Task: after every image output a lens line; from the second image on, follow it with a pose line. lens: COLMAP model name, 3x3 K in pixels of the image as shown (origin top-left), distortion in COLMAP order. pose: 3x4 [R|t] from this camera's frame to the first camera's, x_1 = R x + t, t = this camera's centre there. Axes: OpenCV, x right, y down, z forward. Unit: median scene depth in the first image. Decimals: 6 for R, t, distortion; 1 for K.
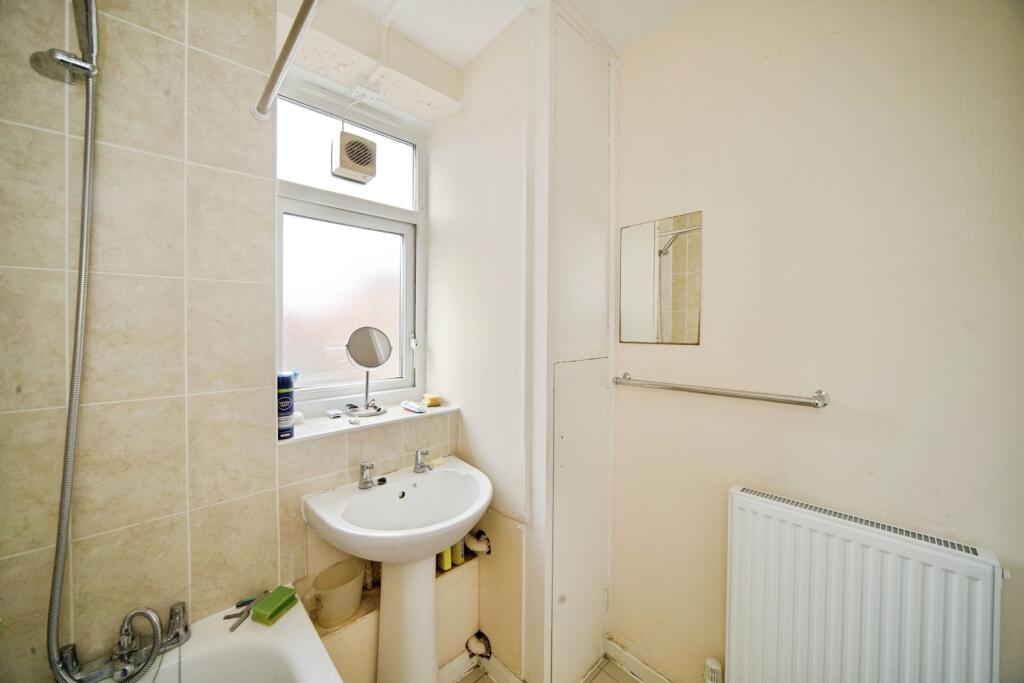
lens RADIAL K [[368.3, 0, 512.6], [0, 368.3, 326.6], [0, 0, 1]] dist [-0.005923, 0.000016]
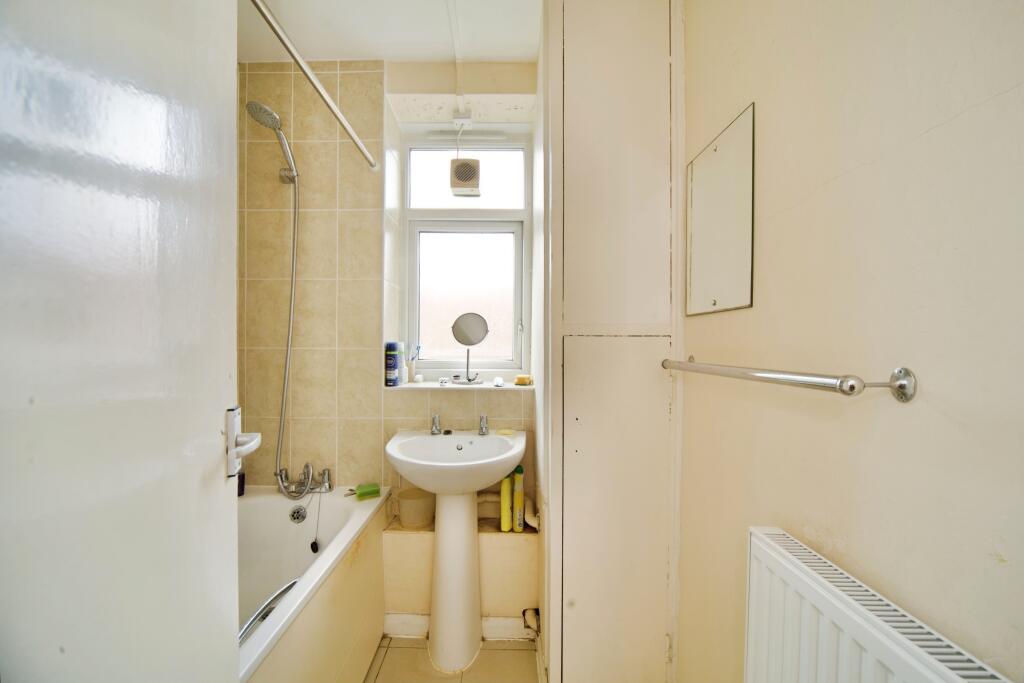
lens RADIAL K [[383.1, 0, 512.0], [0, 383.1, 341.5], [0, 0, 1]] dist [-0.001652, -0.000065]
pose [[0.723080, 0.000251, -0.690764, 0.663304], [-0.006568, 0.999957, -0.006512, 0.117858], [0.690733, 0.009246, 0.723051, 0.208588]]
